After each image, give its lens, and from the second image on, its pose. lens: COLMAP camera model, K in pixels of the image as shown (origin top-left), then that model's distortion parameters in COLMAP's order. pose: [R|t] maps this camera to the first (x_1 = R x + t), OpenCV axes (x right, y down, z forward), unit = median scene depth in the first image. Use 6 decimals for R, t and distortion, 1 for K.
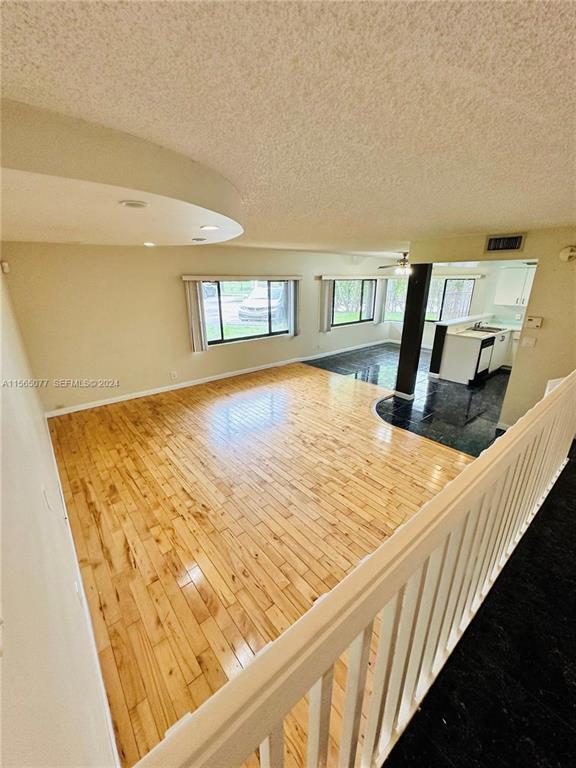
lens RADIAL K [[306.2, 0, 287.6], [0, 306.2, 383.8], [0, 0, 1]] dist [-0.005579, 0.001187]
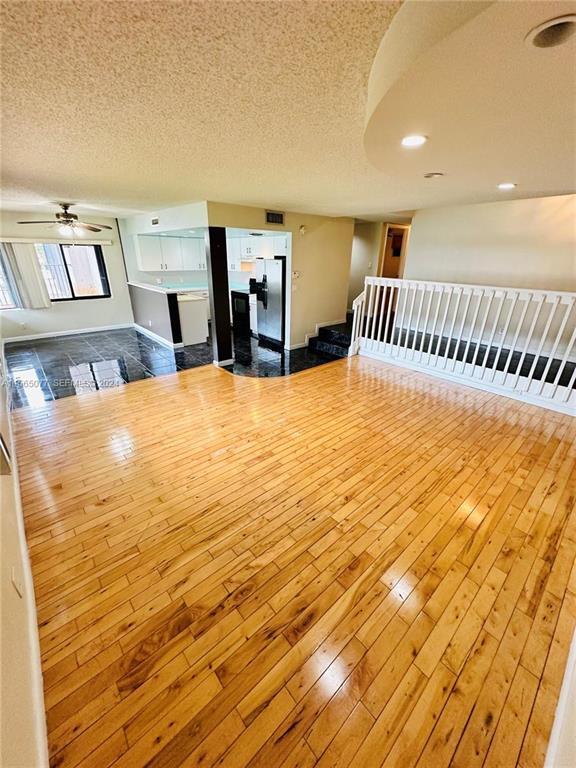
lens RADIAL K [[306.2, 0, 287.6], [0, 306.2, 383.8], [0, 0, 1]] dist [-0.005579, 0.001187]
pose [[-0.027816, -0.388857, 0.920878, -0.482818], [0.311579, 0.871967, 0.377615, -0.180508], [-0.949813, 0.297430, 0.096905, 0.597433]]
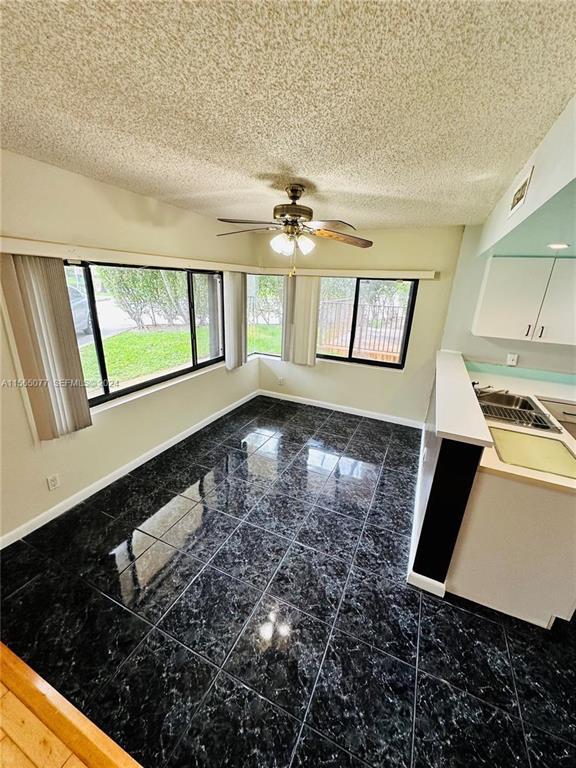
lens RADIAL K [[306.2, 0, 287.6], [0, 306.2, 383.8], [0, 0, 1]] dist [-0.005579, 0.001187]
pose [[0.902743, -0.095555, 0.419433, 0.237258], [0.097376, 0.995100, 0.017121, -0.242771], [-0.419014, 0.025387, 0.907625, 0.762417]]
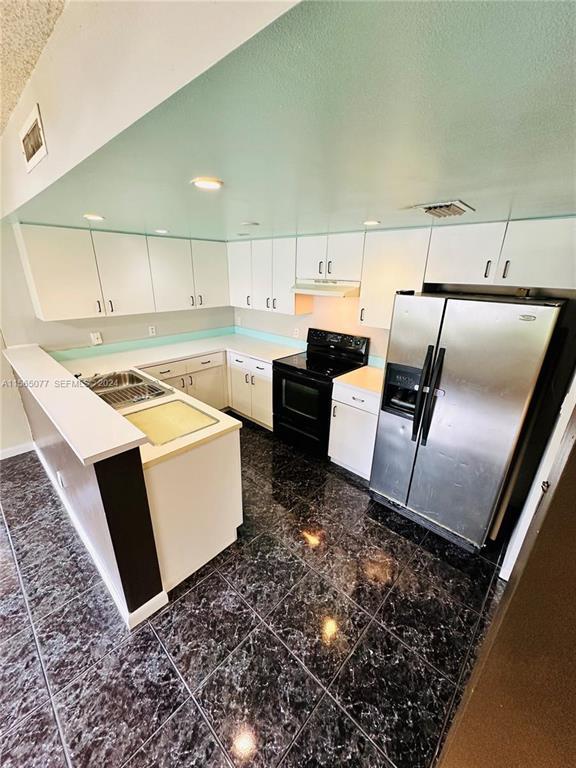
lens RADIAL K [[306.2, 0, 287.6], [0, 306.2, 383.8], [0, 0, 1]] dist [-0.005579, 0.001187]
pose [[-0.125603, -0.346524, 0.929594, 0.274734], [0.310236, 0.876302, 0.368576, -0.259932], [-0.942326, 0.334687, -0.002562, 0.805070]]
